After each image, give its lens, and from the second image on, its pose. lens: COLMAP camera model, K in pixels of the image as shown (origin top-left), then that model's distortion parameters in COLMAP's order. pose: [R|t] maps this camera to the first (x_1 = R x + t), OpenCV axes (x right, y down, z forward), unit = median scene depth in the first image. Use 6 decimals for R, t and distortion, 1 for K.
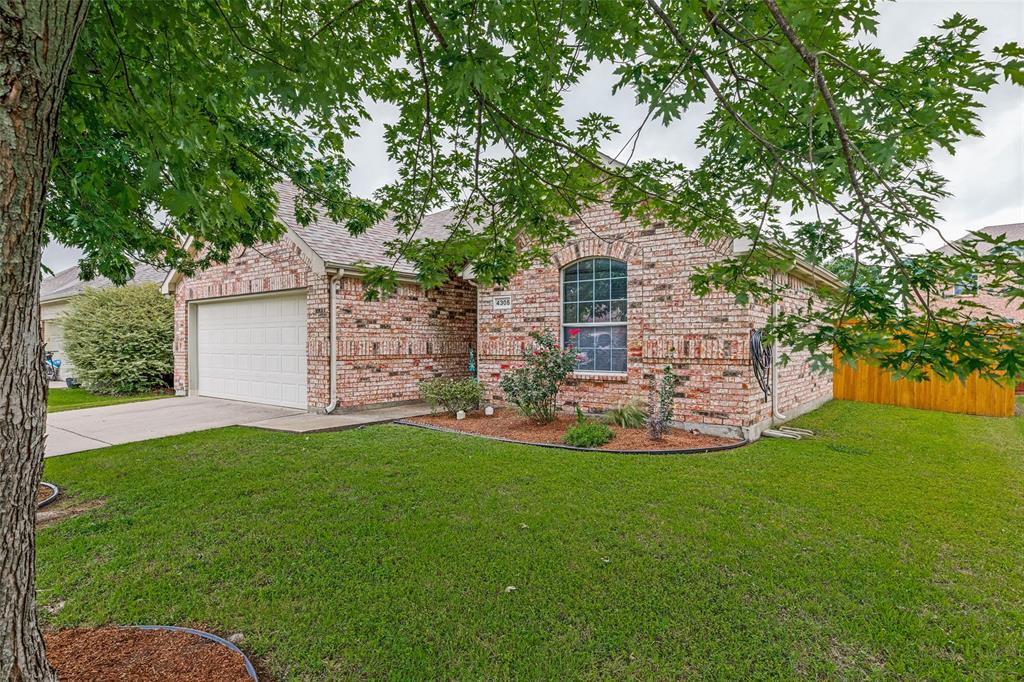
lens RADIAL K [[468.9, 0, 512.1], [0, 468.9, 342.4], [0, 0, 1]] dist [-0.000478, 0.000007]
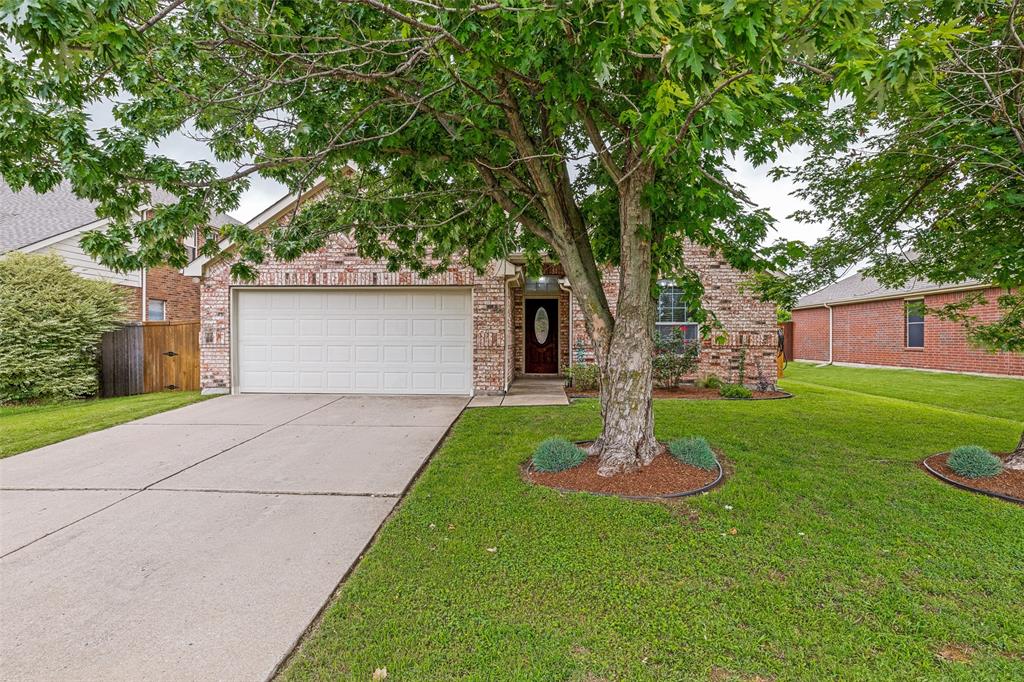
lens RADIAL K [[468.9, 0, 510.9], [0, 468.9, 341.0], [0, 0, 1]] dist [-0.000478, 0.000007]
pose [[0.872245, 0.002771, 0.489061, -1.091941], [-0.004664, 0.999986, 0.002652, 0.016528], [-0.489046, -0.004594, 0.872246, -0.046021]]
